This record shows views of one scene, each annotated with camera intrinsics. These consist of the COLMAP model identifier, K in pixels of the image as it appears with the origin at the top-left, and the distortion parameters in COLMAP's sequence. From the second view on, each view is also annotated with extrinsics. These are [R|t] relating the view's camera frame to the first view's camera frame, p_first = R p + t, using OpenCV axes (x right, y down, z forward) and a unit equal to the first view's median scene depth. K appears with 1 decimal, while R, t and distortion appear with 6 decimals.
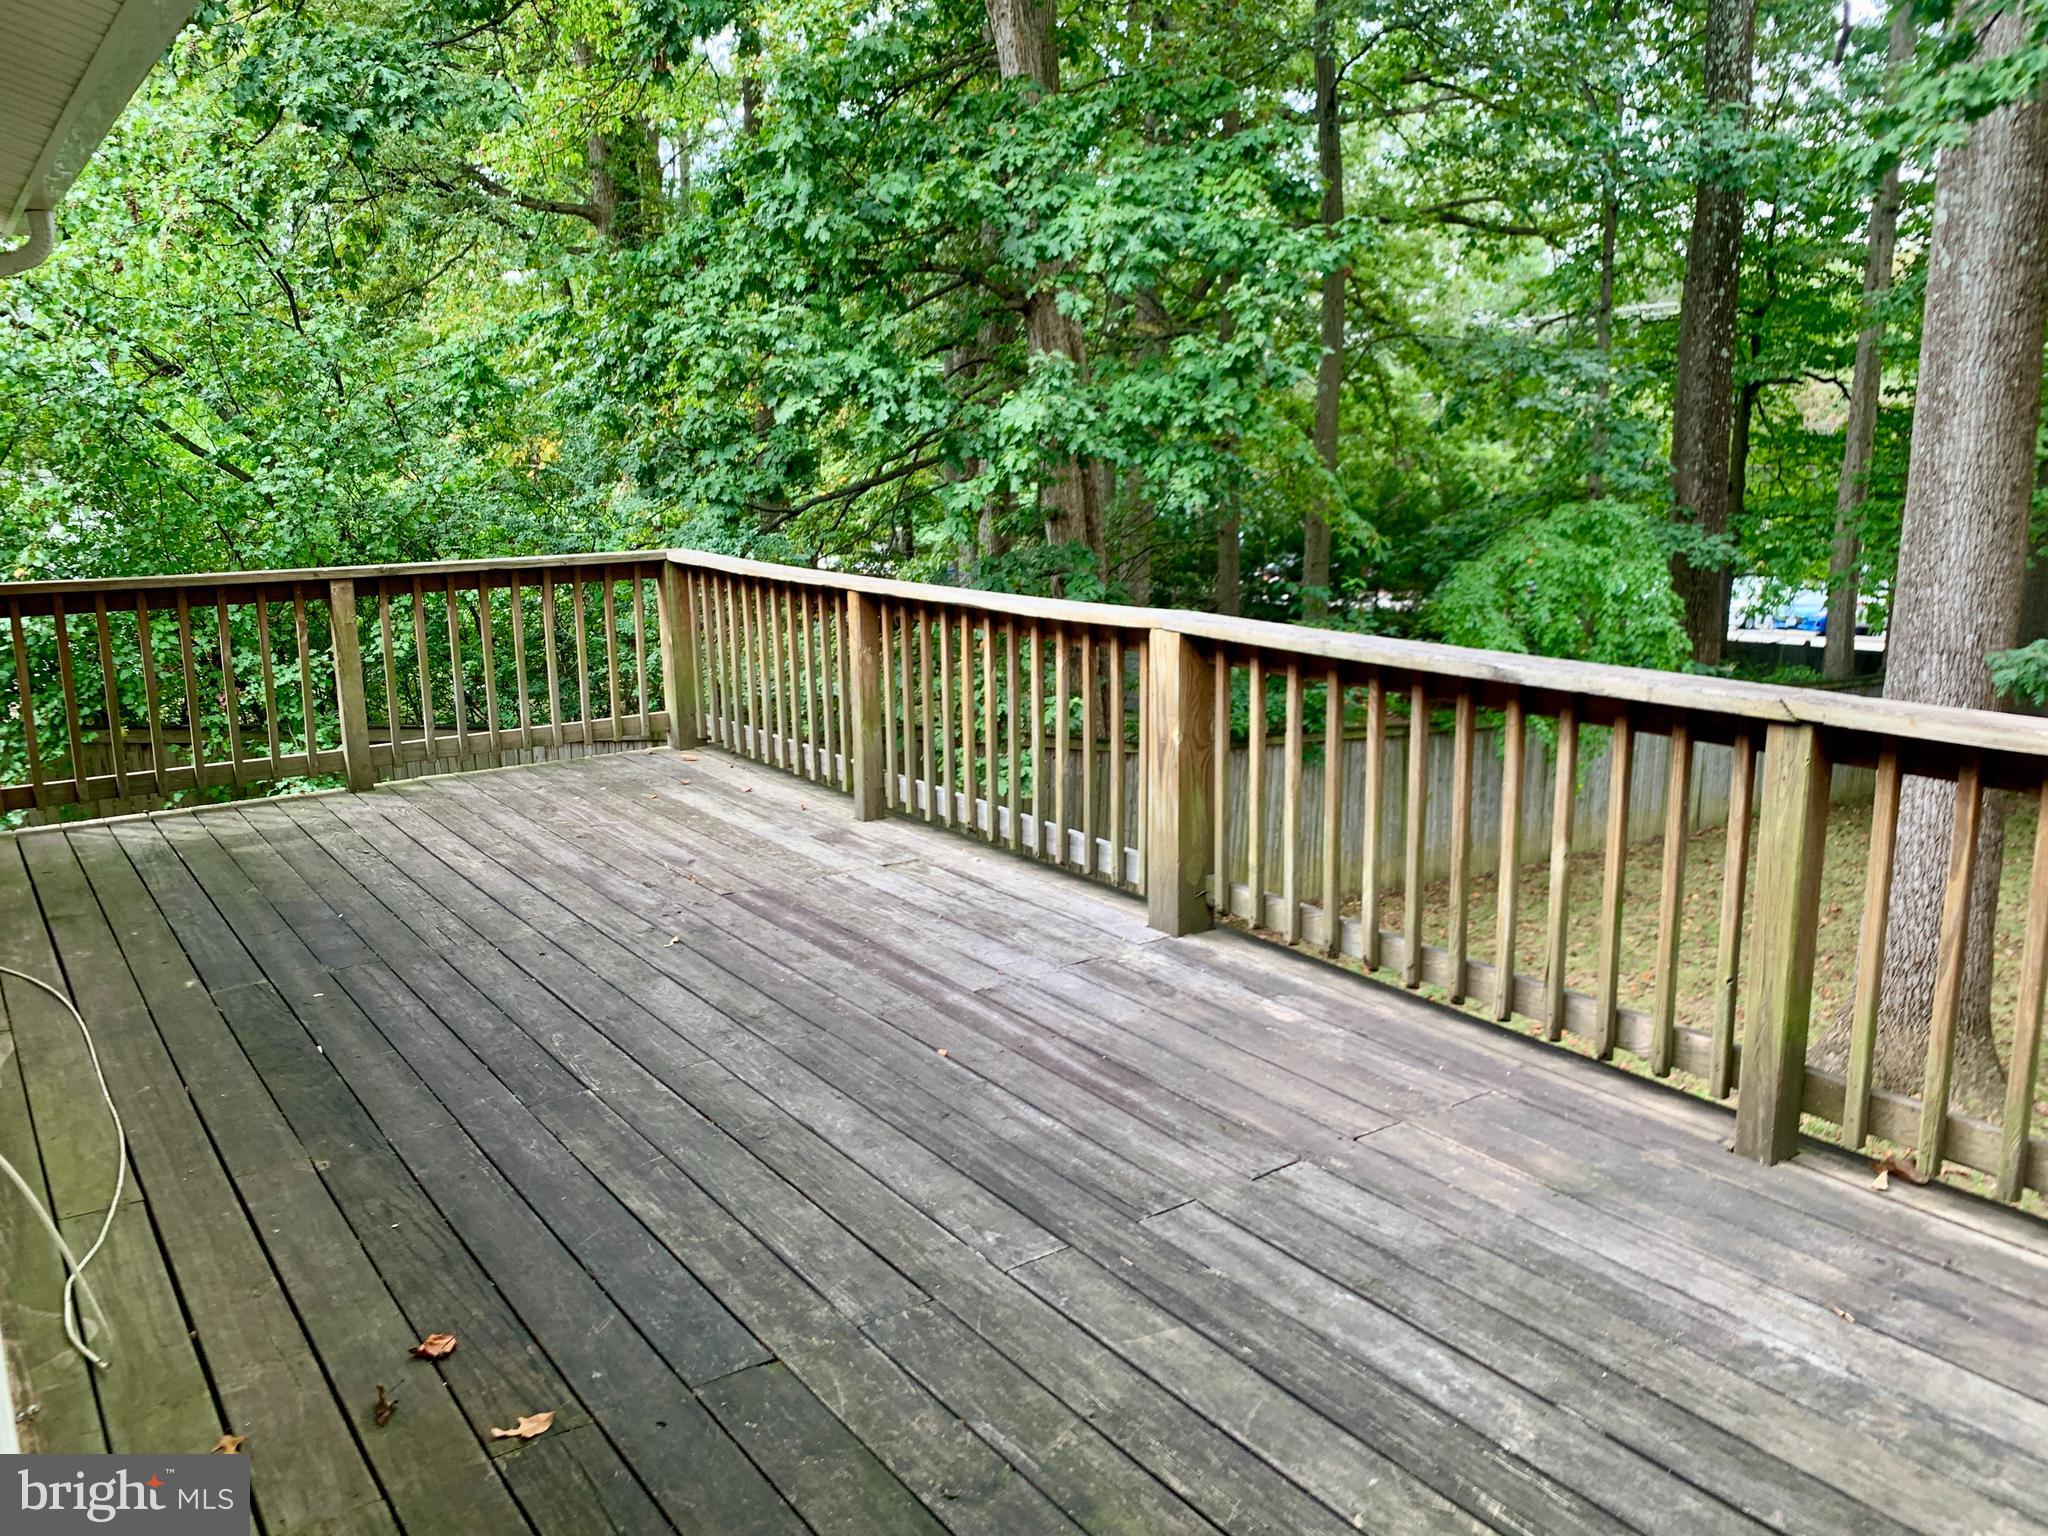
lens RADIAL K [[1554.6, 0, 1104.2], [0, 1554.6, 790.6], [0, 0, 1]] dist [-0.001442, -0.009724]
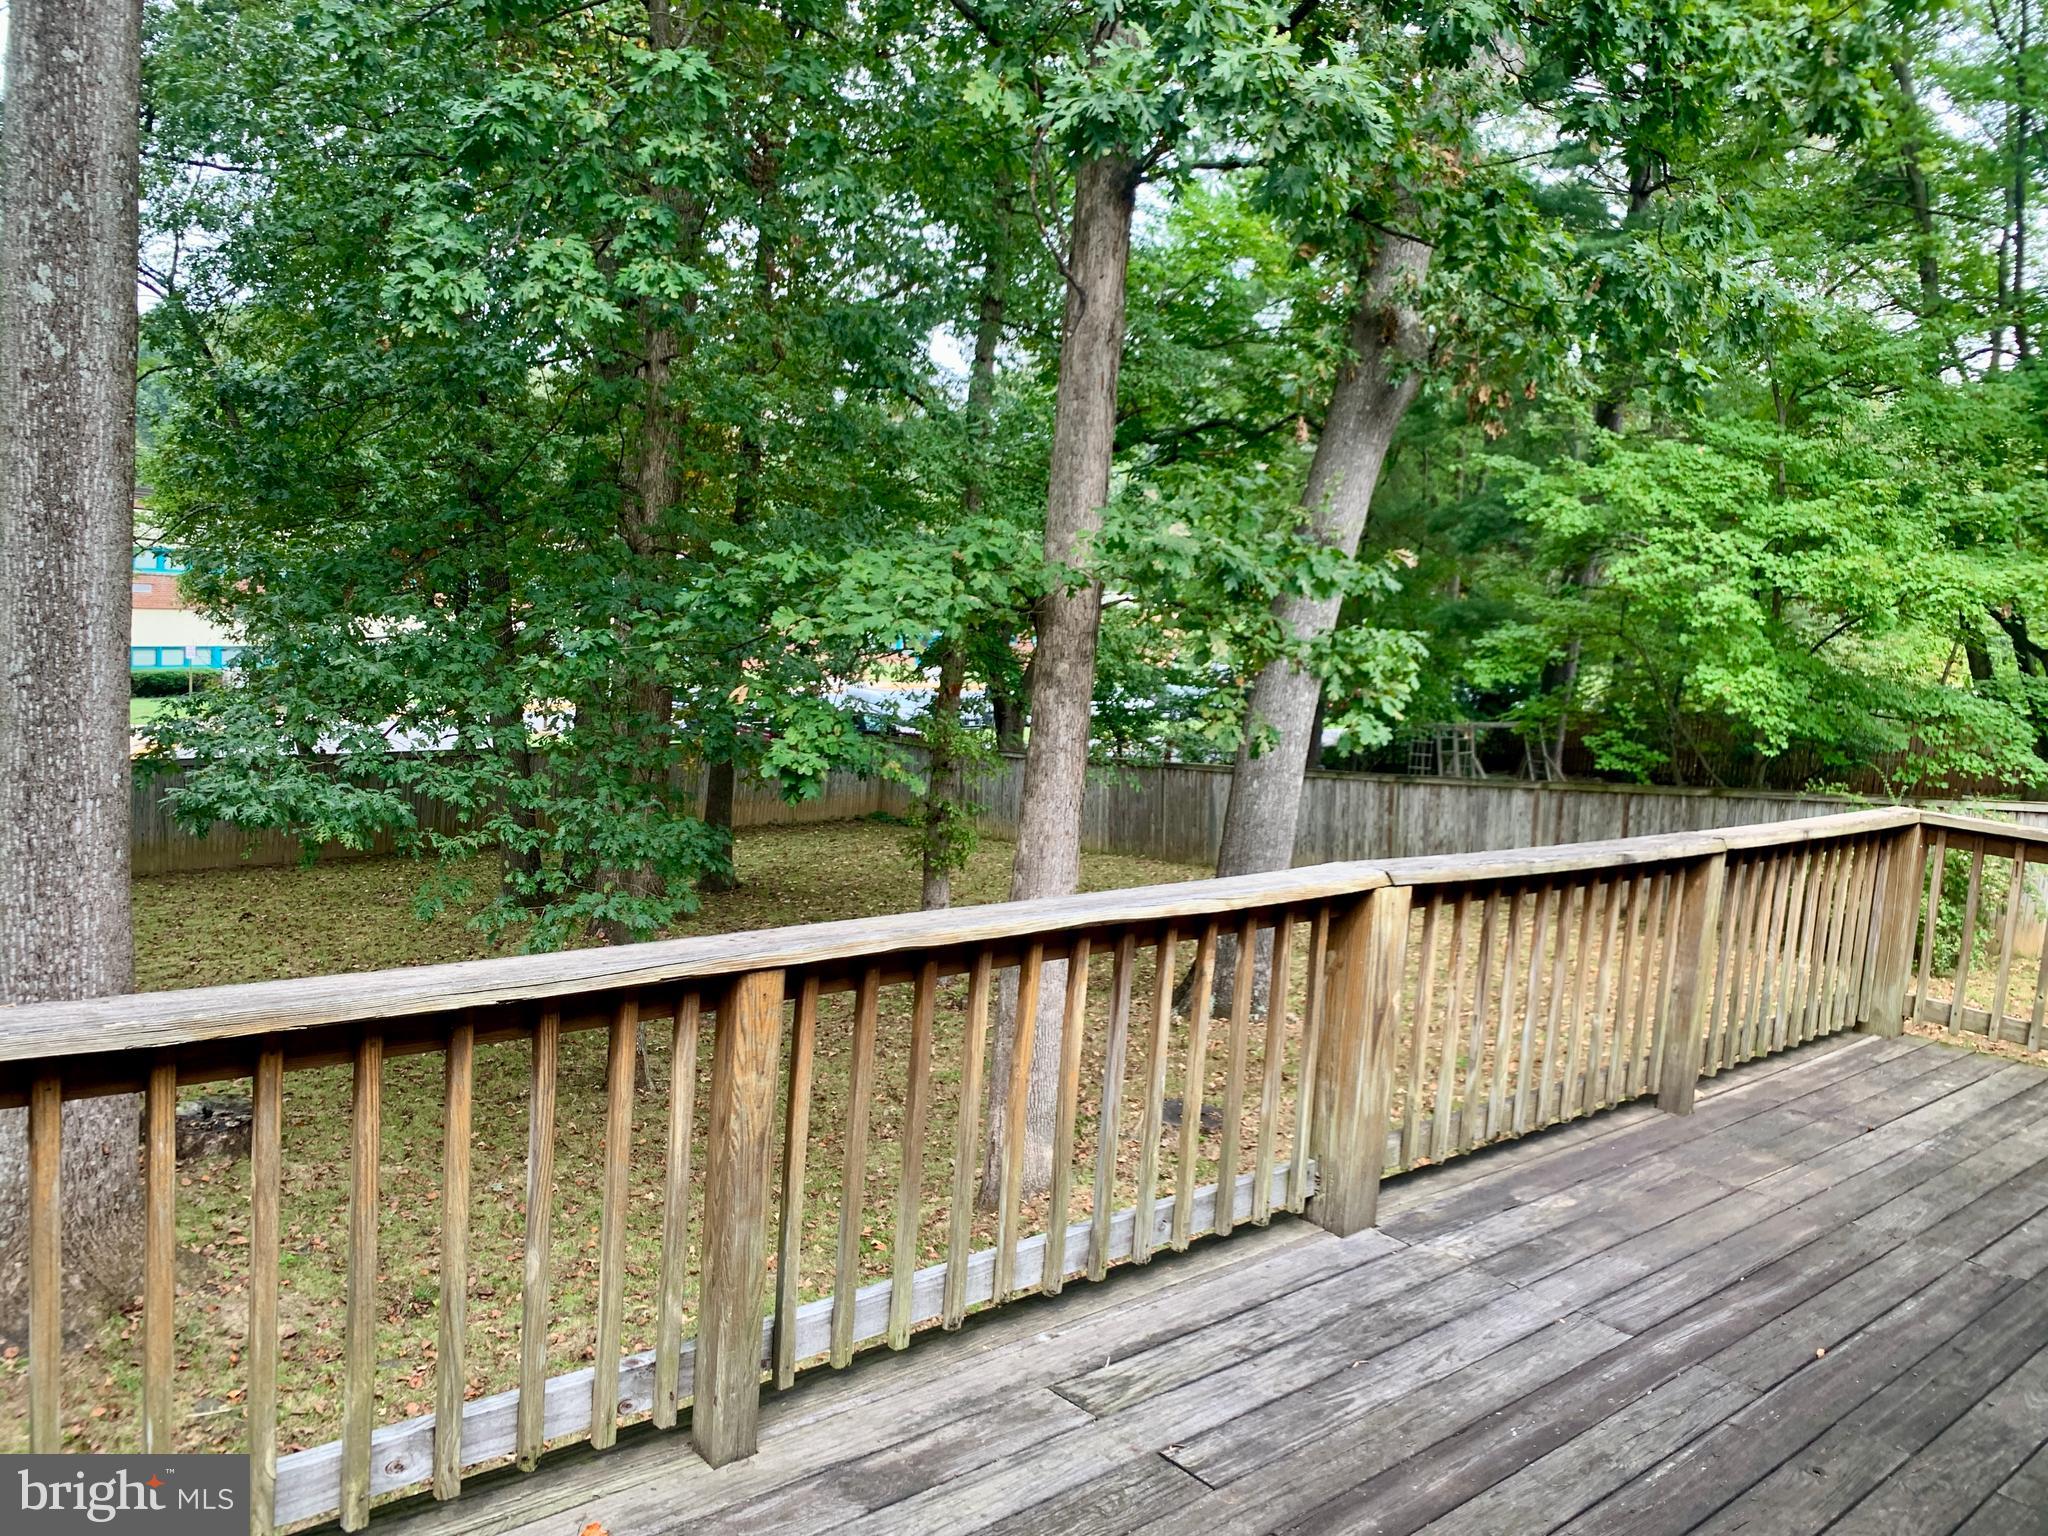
lens RADIAL K [[1554.6, 0, 1028.1], [0, 1554.6, 749.7], [0, 0, 1]] dist [-0.001442, -0.009724]
pose [[-0.061918, -0.099088, 0.993150, -0.861315], [0.150996, 0.982677, 0.107456, -0.321778], [-0.986593, 0.156616, -0.045884, 1.299790]]
